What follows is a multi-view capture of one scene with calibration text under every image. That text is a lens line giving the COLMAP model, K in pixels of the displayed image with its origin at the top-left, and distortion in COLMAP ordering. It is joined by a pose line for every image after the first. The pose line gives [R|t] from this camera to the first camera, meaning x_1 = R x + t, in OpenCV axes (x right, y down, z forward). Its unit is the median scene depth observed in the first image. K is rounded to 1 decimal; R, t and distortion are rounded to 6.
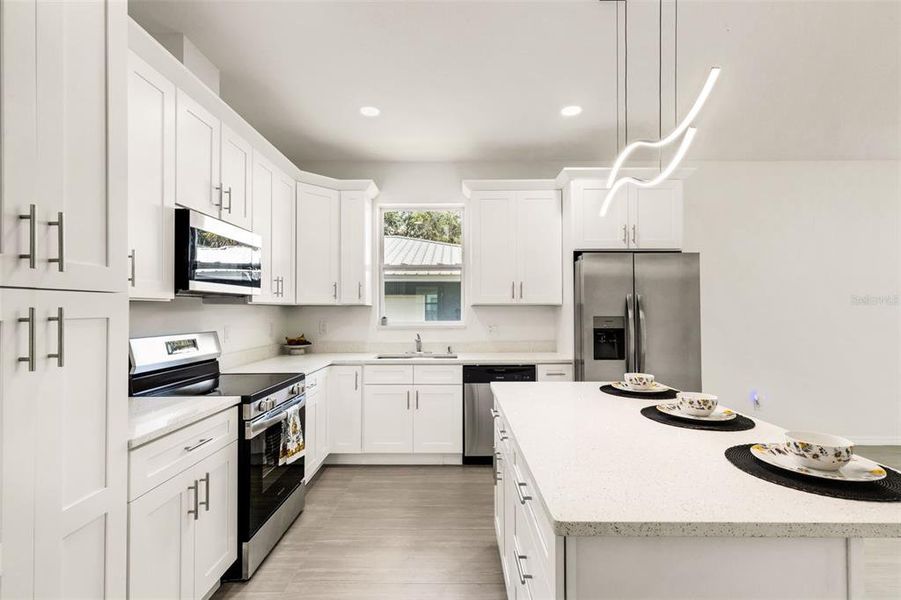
lens RADIAL K [[412.5, 0, 448.8], [0, 412.5, 305.5], [0, 0, 1]] dist [0.003614, 0.000667]
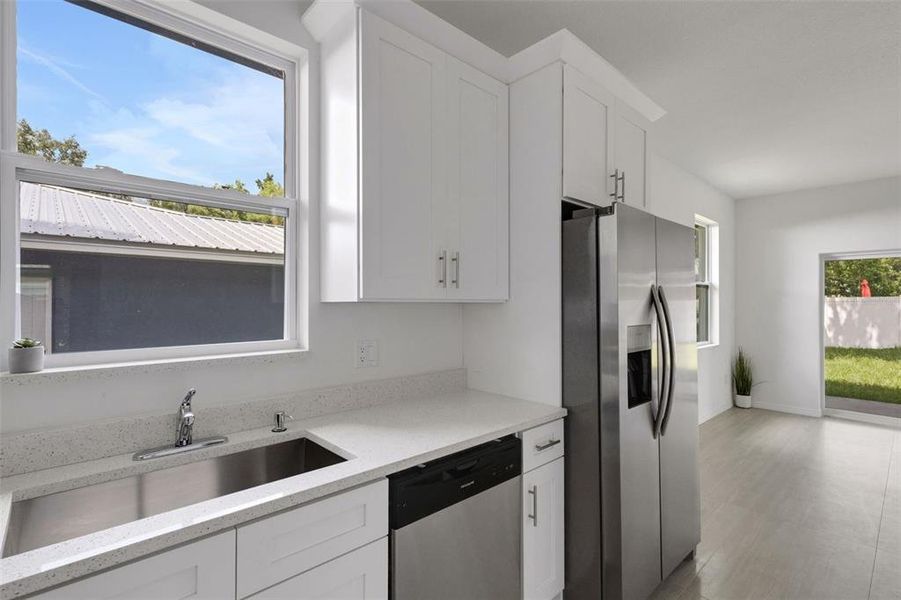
lens RADIAL K [[431.7, 0, 469.5], [0, 431.7, 302.6], [0, 0, 1]] dist [-0.000269, -0.000418]
pose [[0.713510, 0.005259, 0.700626, -0.248517], [-0.011030, 0.999932, 0.003727, -0.006521], [-0.700559, -0.010387, 0.713519, 0.972907]]
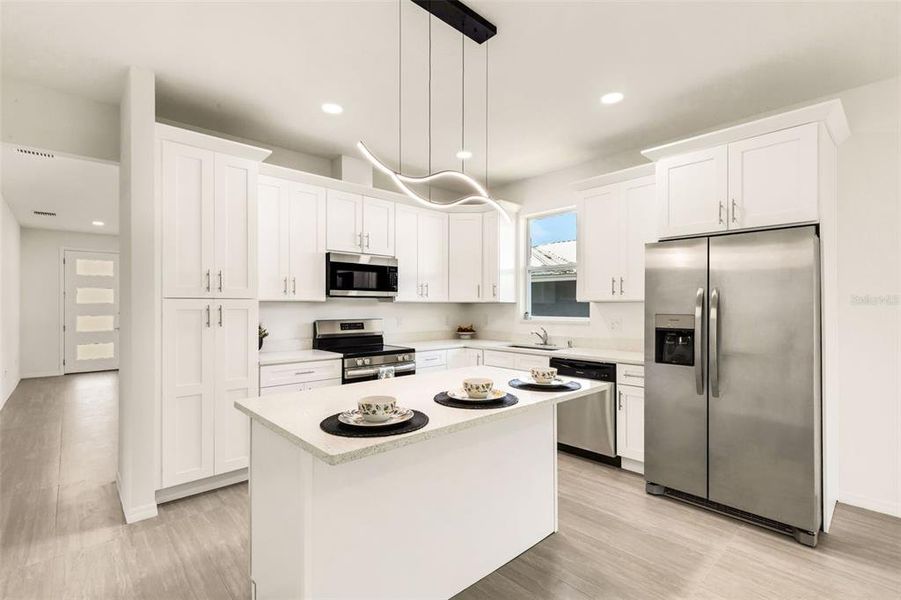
lens RADIAL K [[393.4, 0, 452.8], [0, 393.4, 303.8], [0, 0, 1]] dist [0.022425, 0.000051]
pose [[0.699890, -0.000290, -0.714251, 0.831068], [0.004629, 0.999981, 0.004130, -0.002796], [0.714236, -0.006197, 0.699878, 0.113614]]
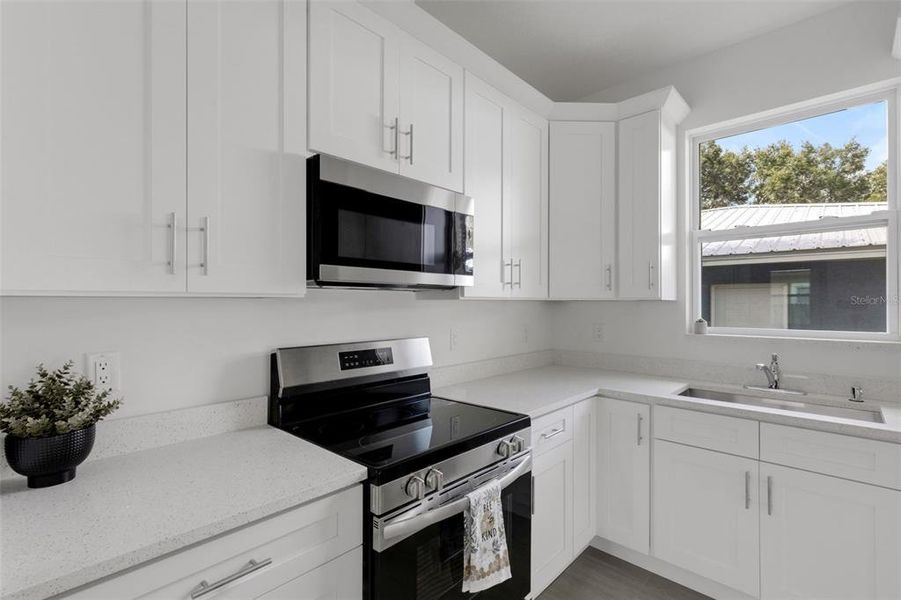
lens RADIAL K [[418.3, 0, 450.5], [0, 418.3, 300.0], [0, 0, 1]] dist [0.004041, 0.000177]
pose [[0.743090, 0.000176, -0.669191, -0.034185], [0.002820, 0.999990, 0.003394, -0.006499], [0.669185, -0.004409, 0.743083, 0.519771]]
